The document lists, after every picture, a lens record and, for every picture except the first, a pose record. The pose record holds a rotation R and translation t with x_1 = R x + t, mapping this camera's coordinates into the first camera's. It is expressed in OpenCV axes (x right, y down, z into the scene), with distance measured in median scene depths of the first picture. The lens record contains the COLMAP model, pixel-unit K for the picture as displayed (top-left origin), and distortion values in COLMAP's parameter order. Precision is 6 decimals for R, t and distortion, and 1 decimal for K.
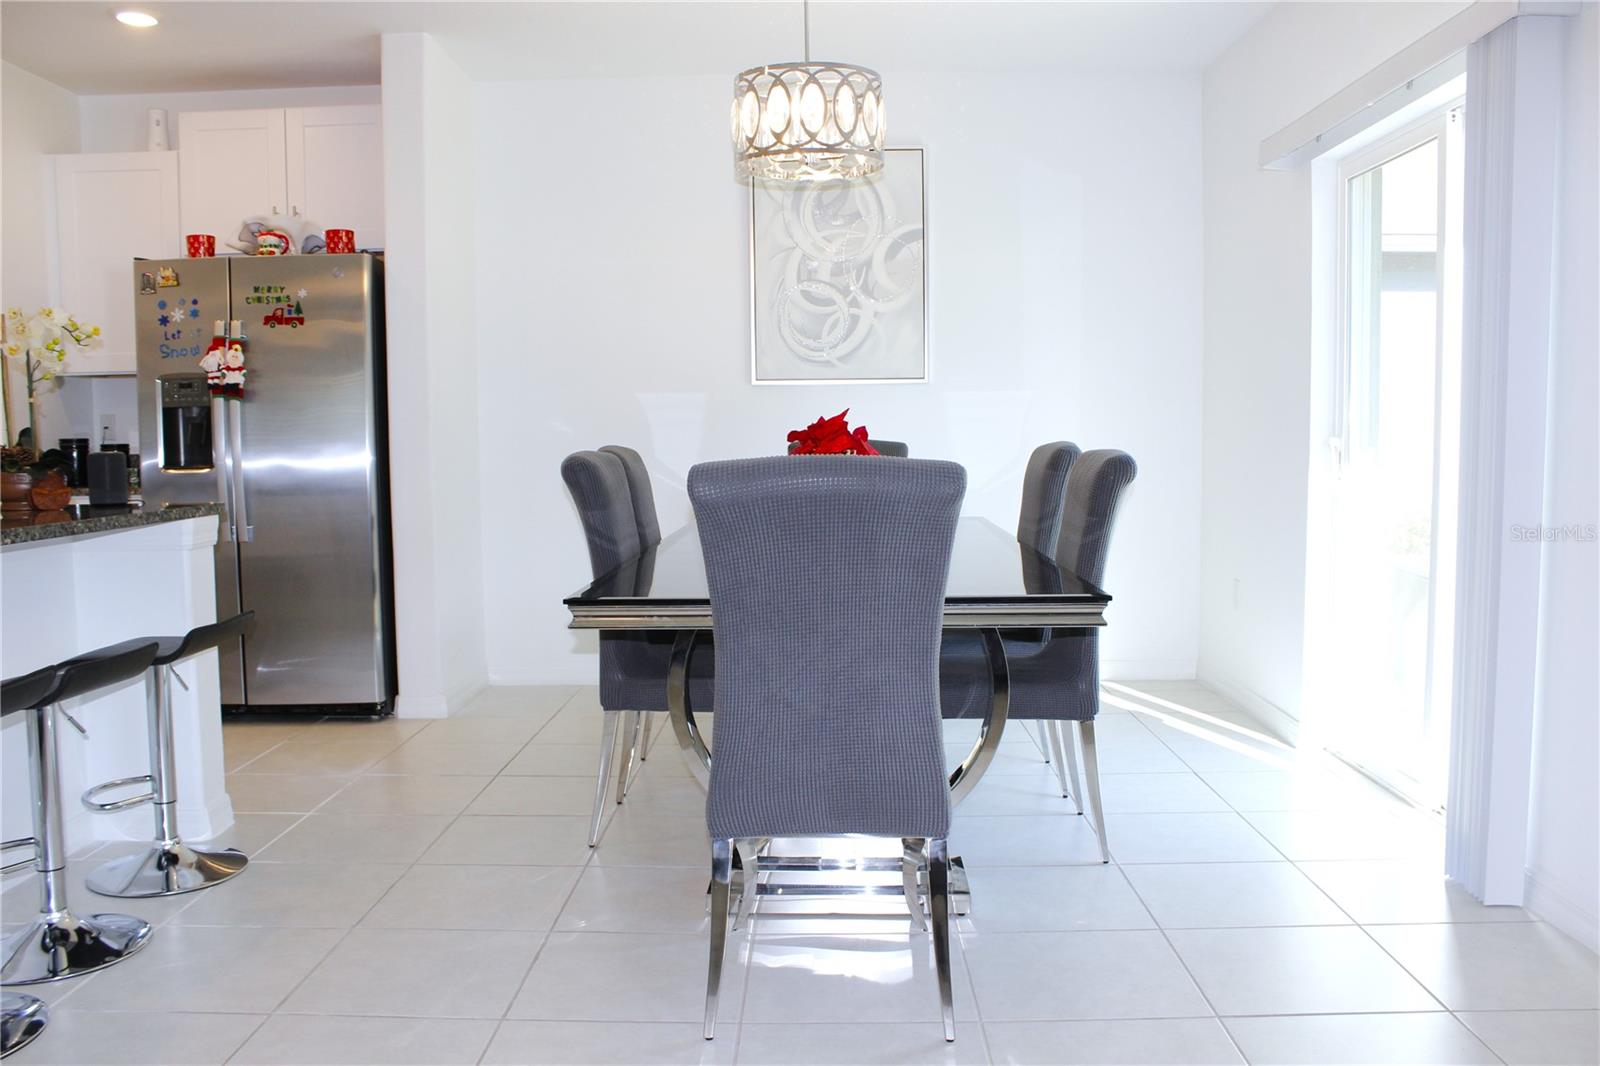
lens RADIAL K [[1334.9, 0, 806.7], [0, 1334.9, 547.4], [0, 0, 1]] dist [-0.163845, 0.140416]
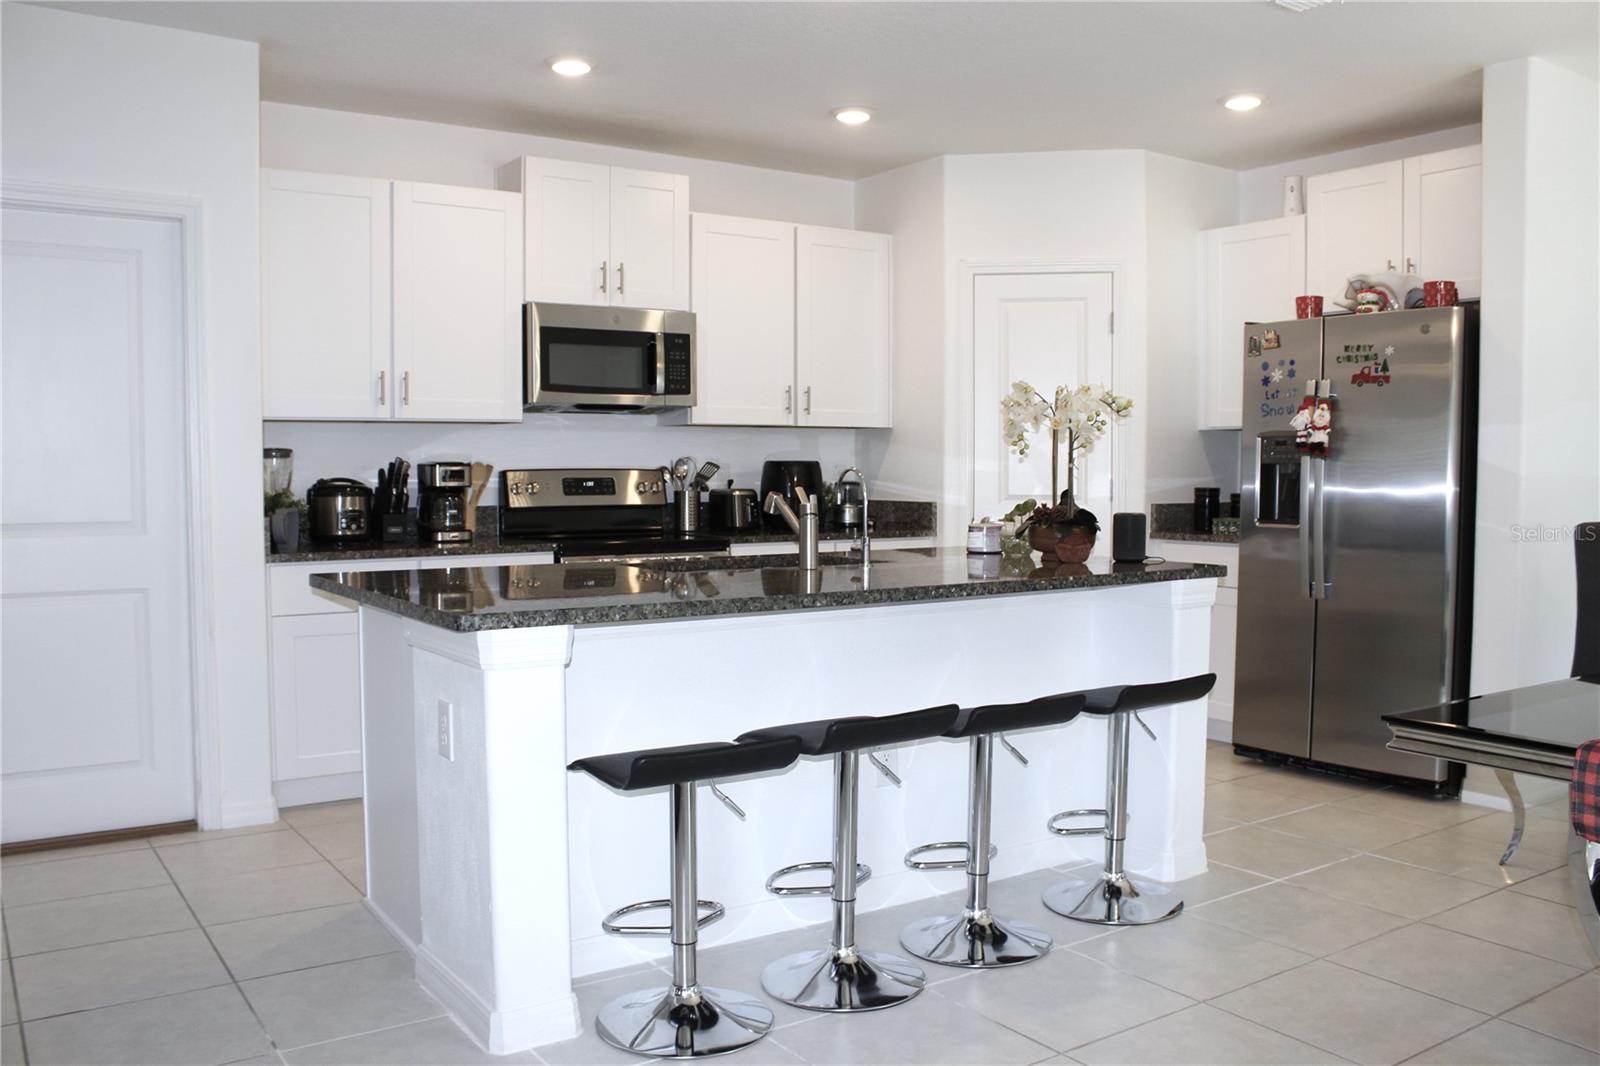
lens RADIAL K [[1334.9, 0, 806.7], [0, 1334.9, 547.4], [0, 0, 1]] dist [-0.163845, 0.140416]
pose [[0.572537, 0.062555, -0.817489, 0.164942], [-0.078439, 0.996691, 0.021332, -0.034250], [0.816118, 0.051910, 0.575549, 0.089014]]
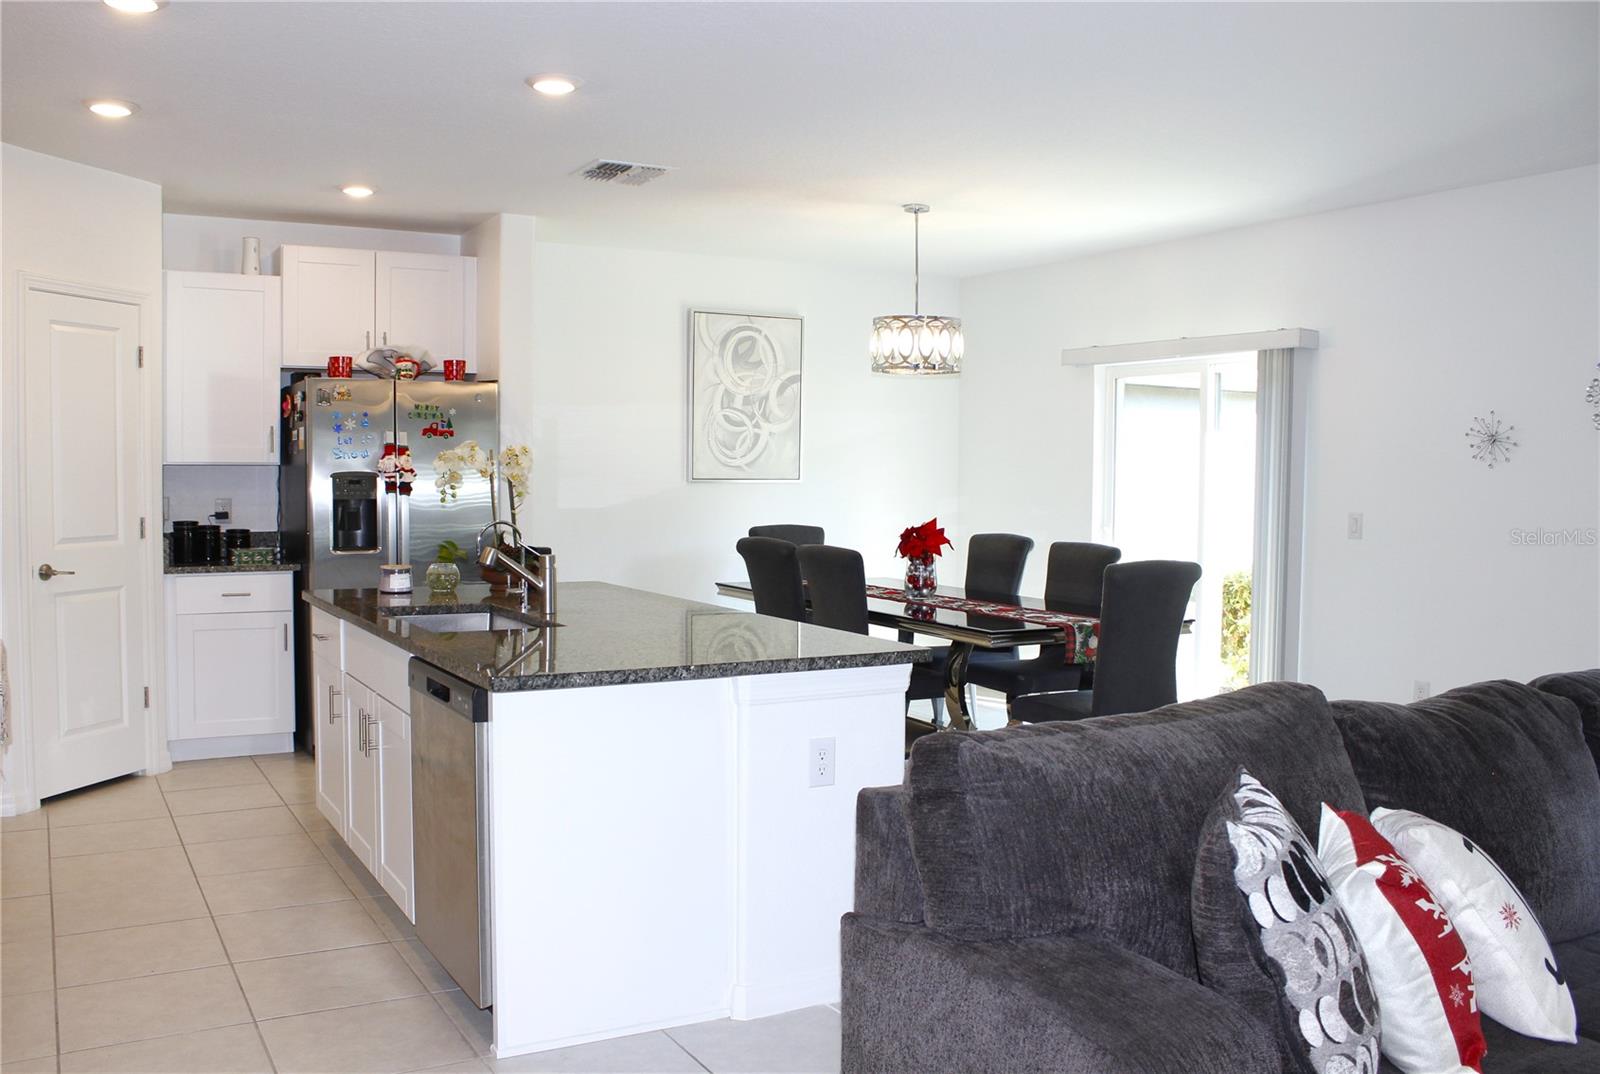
lens RADIAL K [[1394.7, 0, 762.1], [0, 1394.7, 536.1], [0, 0, 1]] dist [-0.175035, 0.185505]
pose [[0.875150, -0.003716, 0.483837, -0.771462], [0.021667, 0.999268, -0.031518, -0.024278], [-0.483366, 0.038066, 0.874591, -0.323676]]
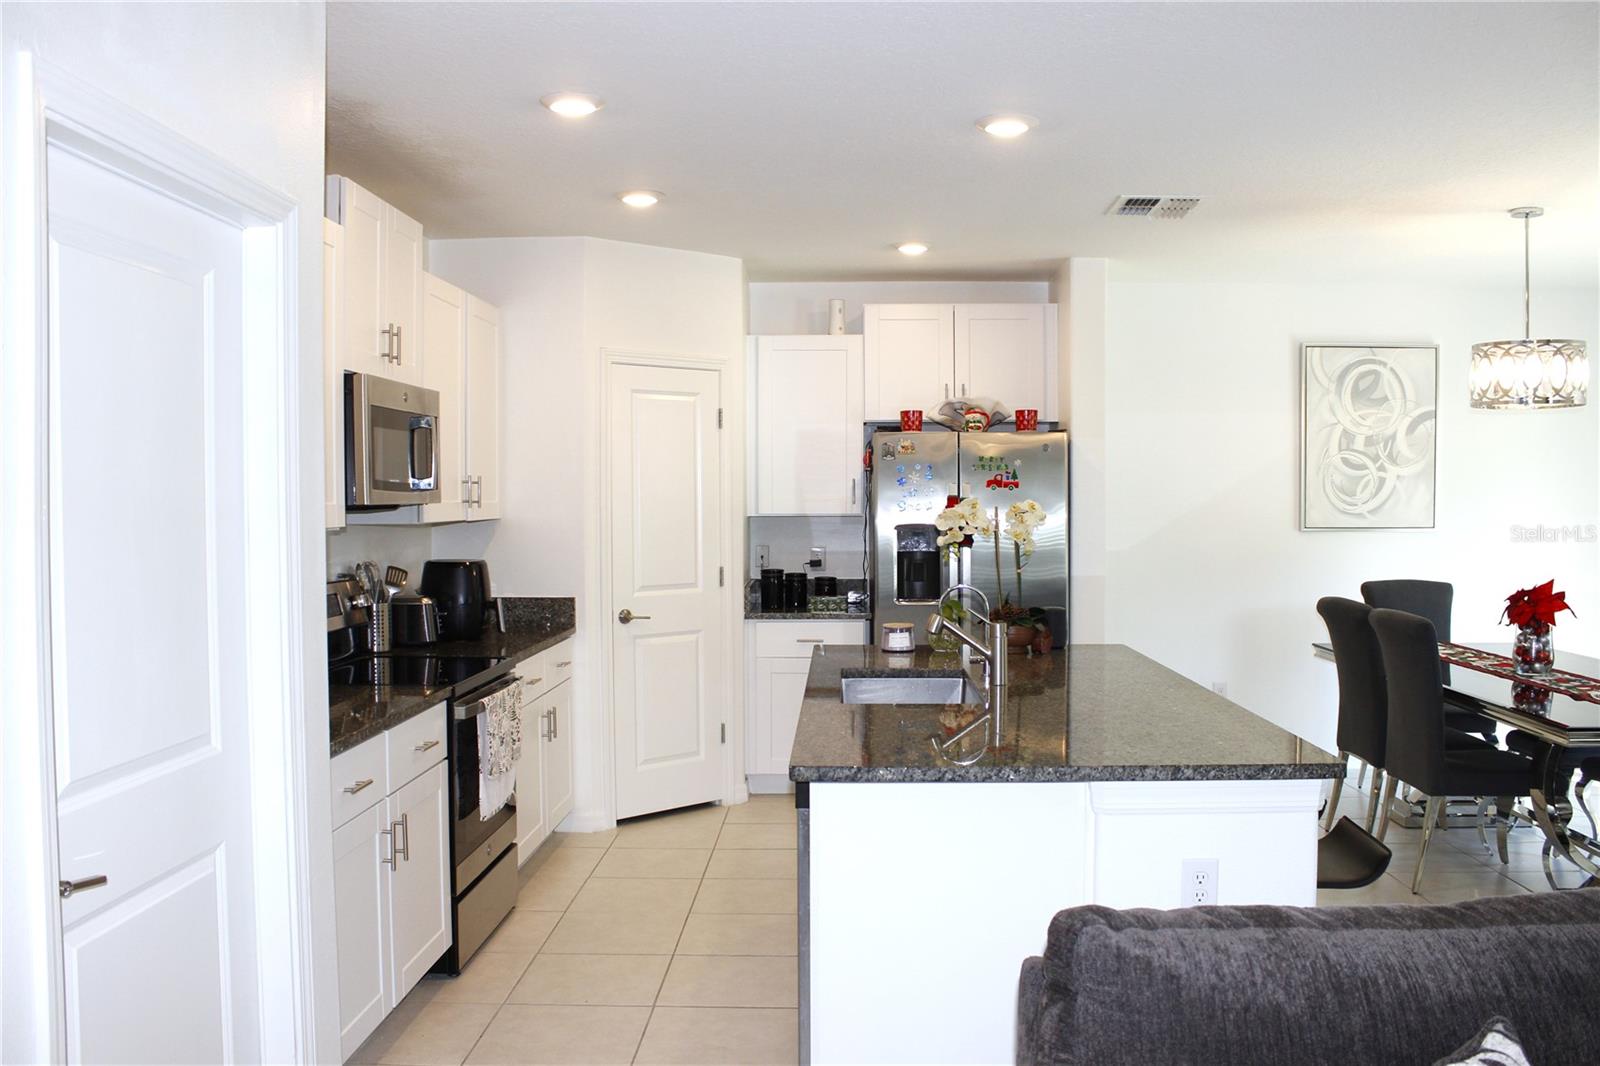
lens RADIAL K [[1353.1, 0, 798.0], [0, 1353.1, 550.1], [0, 0, 1]] dist [-0.169652, 0.156987]
pose [[0.999682, 0.010674, -0.022829, -0.565135], [-0.011711, 0.998881, -0.045822, -0.048493], [0.022314, 0.046075, 0.998689, -0.299391]]
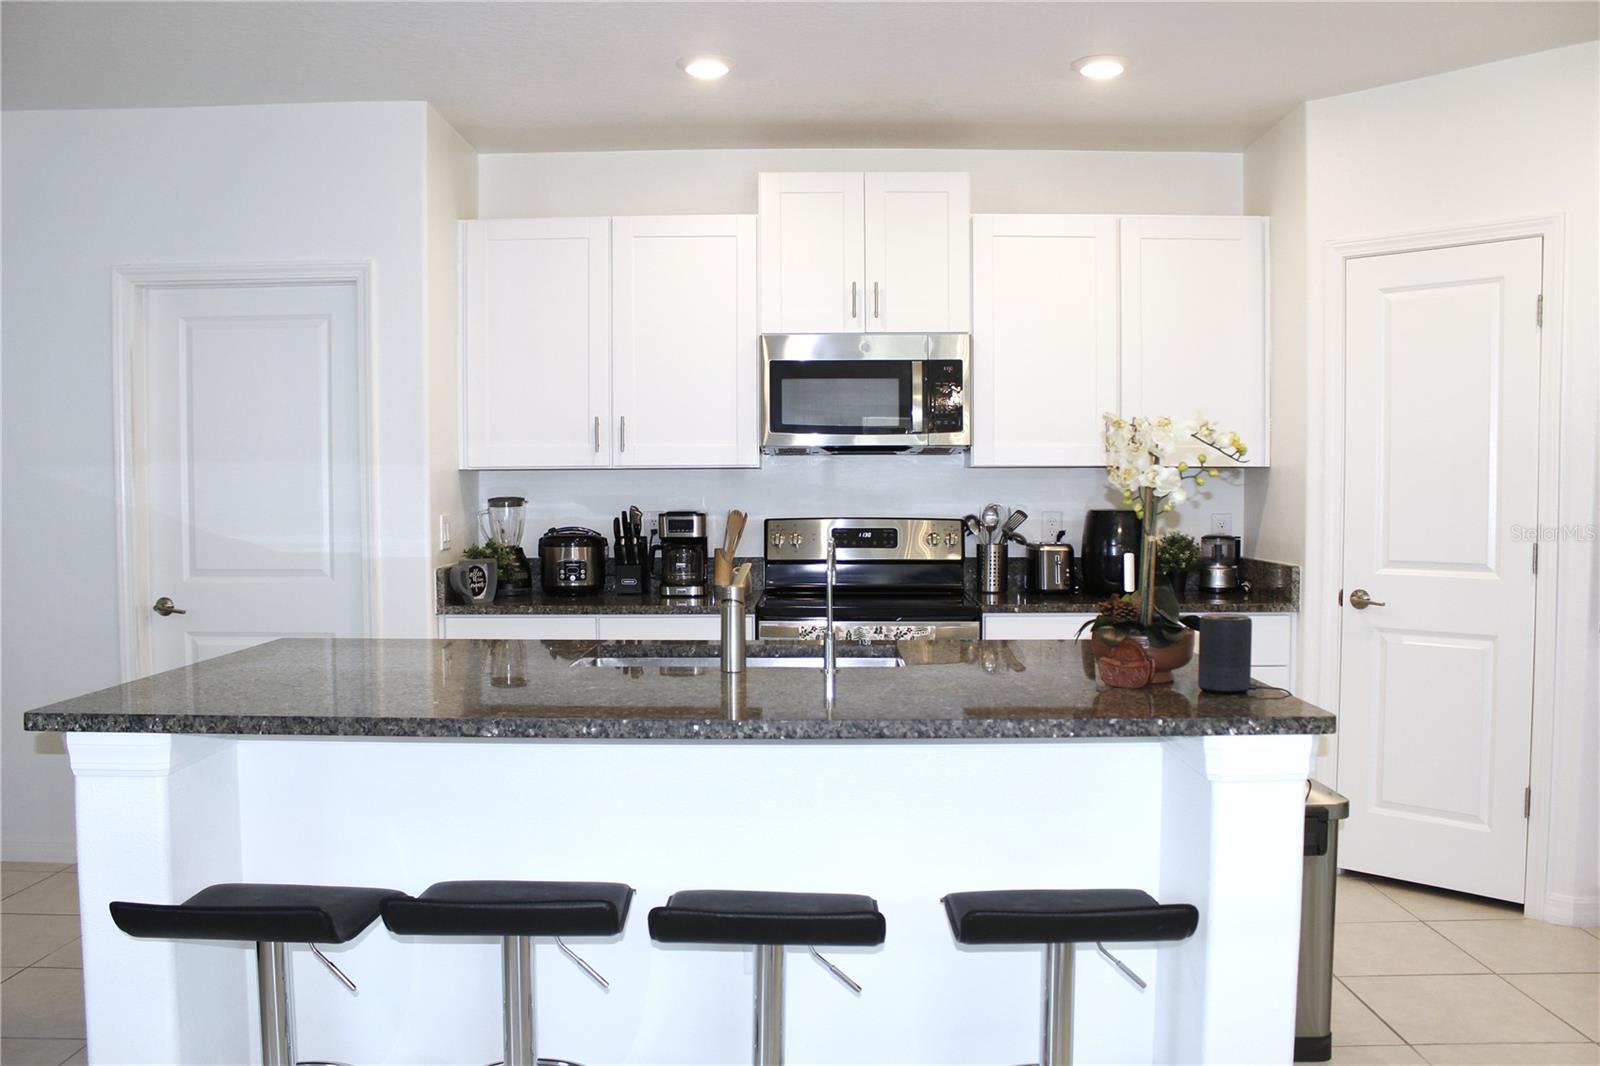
lens RADIAL K [[1314.3, 0, 816.2], [0, 1314.3, 553.5], [0, 0, 1]] dist [-0.162767, 0.146958]
pose [[0.003281, 0.062804, -0.998020, 0.113097], [-0.085079, 0.994425, 0.062298, -0.096539], [0.996369, 0.084707, 0.008606, 0.561116]]
